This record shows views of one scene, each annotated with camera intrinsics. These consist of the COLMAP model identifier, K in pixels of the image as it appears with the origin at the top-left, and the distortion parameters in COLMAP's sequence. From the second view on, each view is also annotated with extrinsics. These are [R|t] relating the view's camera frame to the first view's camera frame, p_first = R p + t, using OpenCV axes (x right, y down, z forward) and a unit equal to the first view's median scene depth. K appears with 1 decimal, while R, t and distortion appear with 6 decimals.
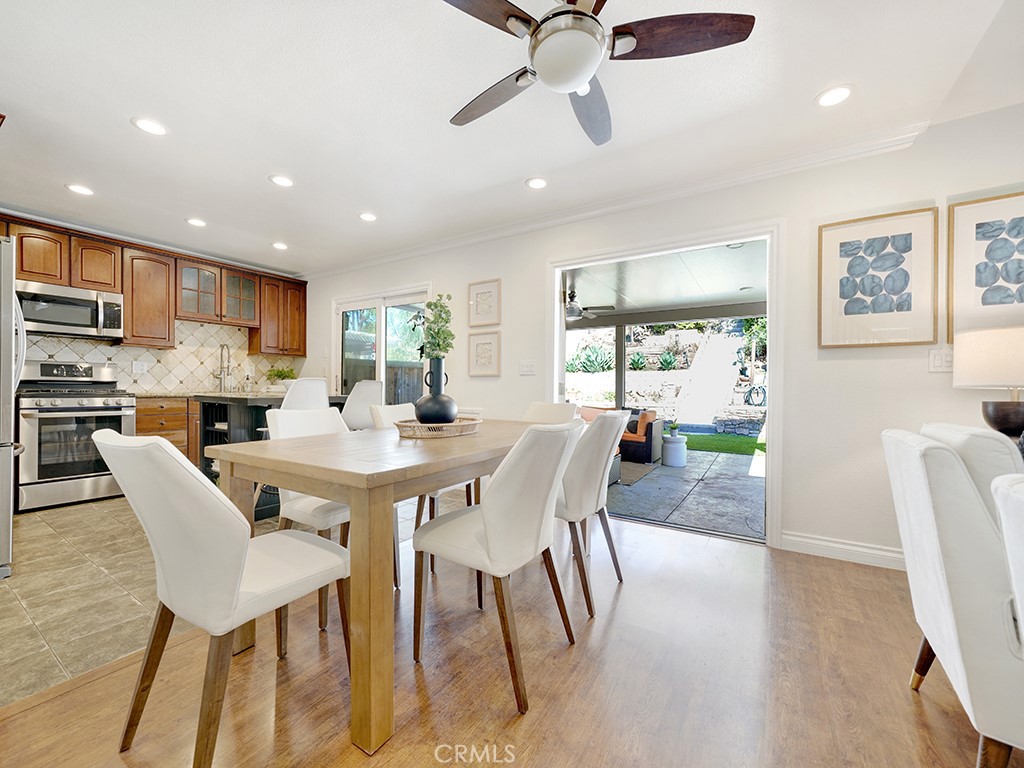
lens RADIAL K [[411.8, 0, 512.9], [0, 411.8, 391.4], [0, 0, 1]] dist [-0.005152, 0.001466]
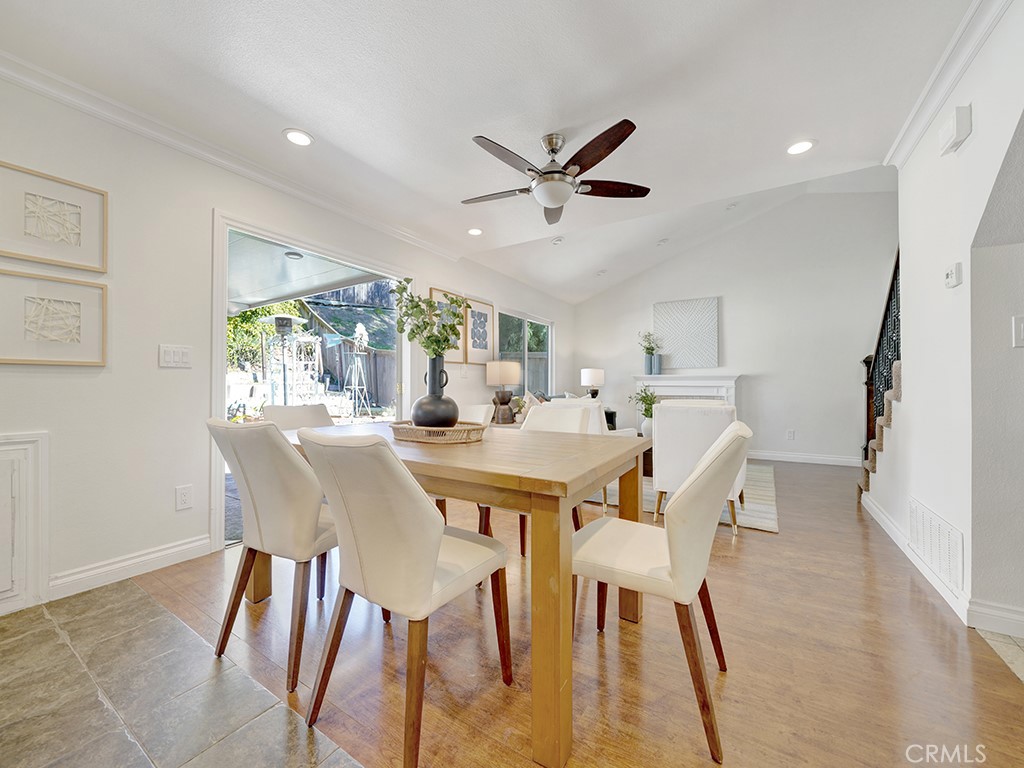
lens RADIAL K [[394.9, 0, 516.0], [0, 394.9, 386.5], [0, 0, 1]] dist [-0.003566, -0.000095]
pose [[-0.007138, -0.008076, 0.999942, -0.527804], [0.011278, 0.999903, 0.008156, -0.008103], [-0.999911, 0.011335, -0.007046, 0.416227]]
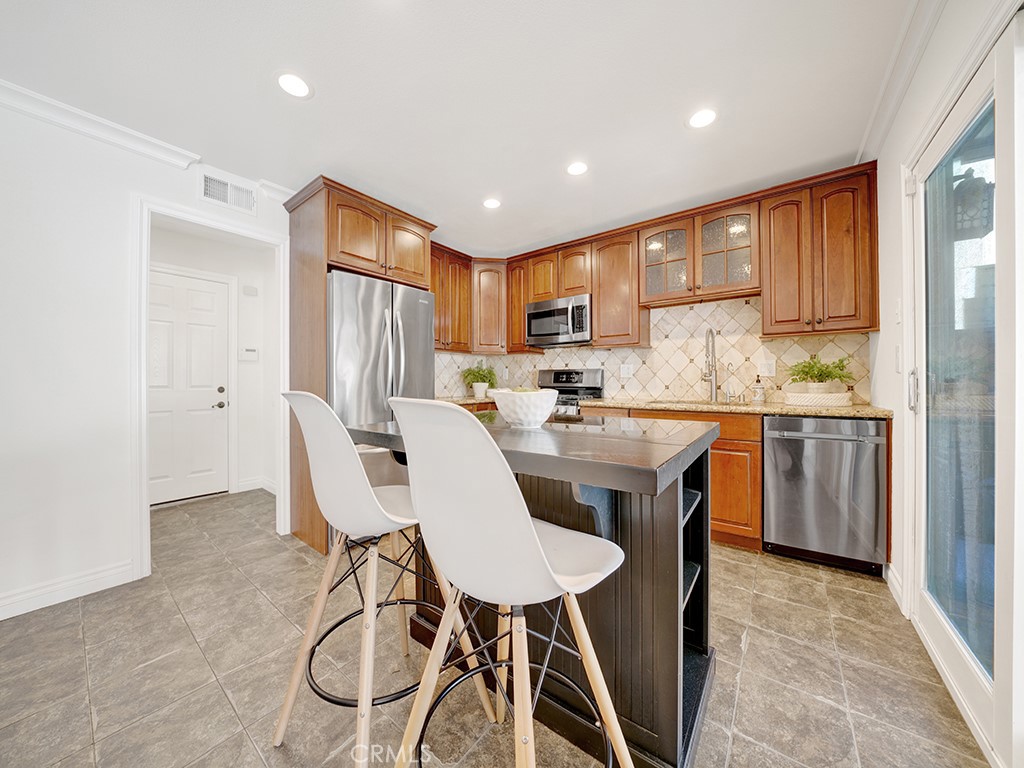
lens RADIAL K [[362.3, 0, 509.1], [0, 362.3, 379.0], [0, 0, 1]] dist [-0.022823, 0.000845]
pose [[-0.089395, -0.016264, -0.995863, -0.121887], [-0.008197, 0.999845, -0.015593, -0.028320], [0.995962, 0.006769, -0.089515, 0.850550]]
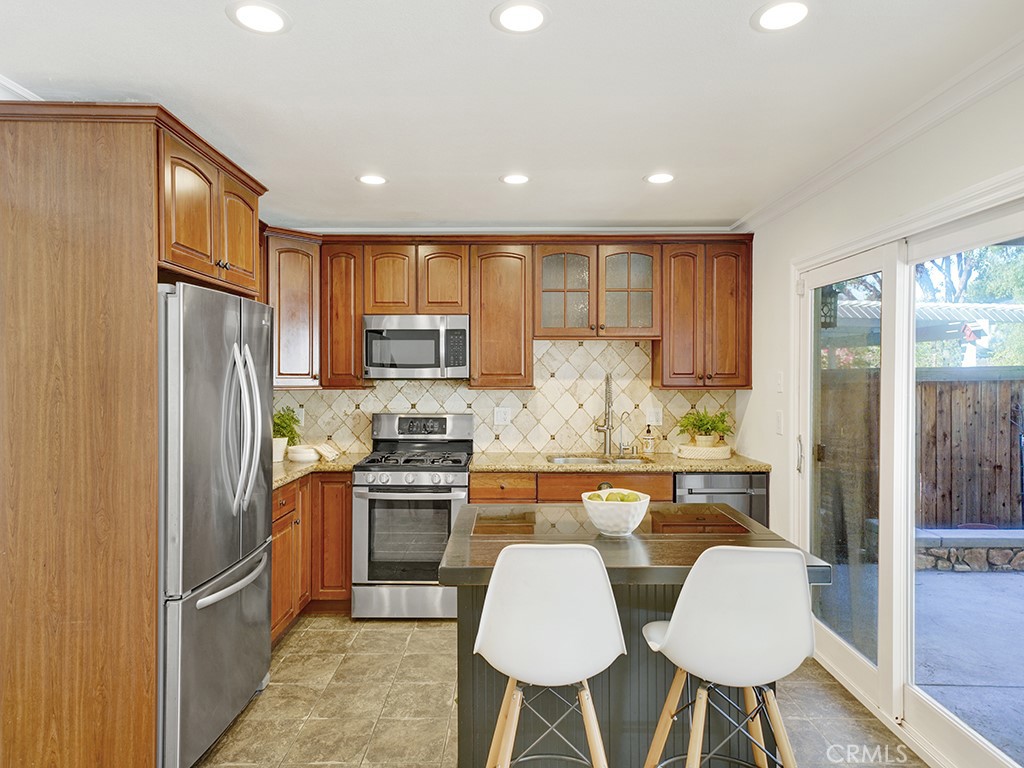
lens RADIAL K [[618.9, 0, 514.1], [0, 618.9, 379.5], [0, 0, 1]] dist [0.015702, -0.003251]
pose [[0.538077, -0.002648, -0.842891, -0.045523], [-0.004430, 0.999972, -0.005970, -0.117263], [0.842884, 0.006947, 0.538051, 0.488504]]
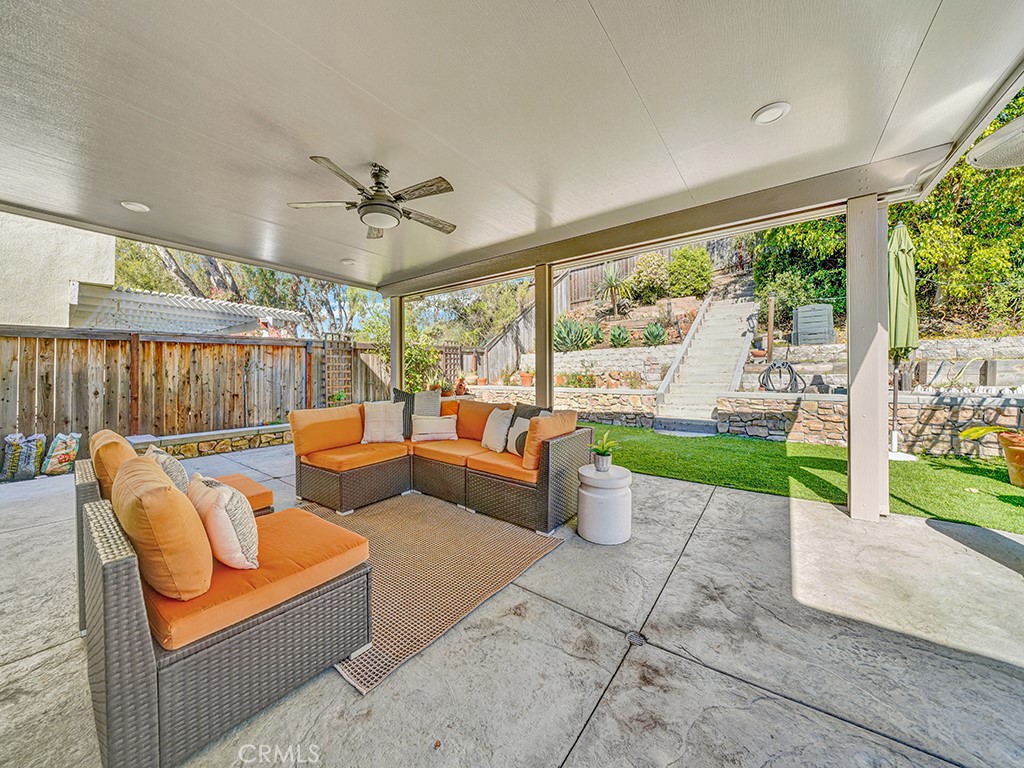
lens RADIAL K [[362.3, 0, 502.6], [0, 362.3, 374.4], [0, 0, 1]] dist [-0.022823, 0.000845]
pose [[0.994683, -0.014885, -0.101905, 0.497916], [0.014363, 0.999880, -0.005861, 0.008419], [0.101980, 0.004367, 0.994777, 0.913427]]
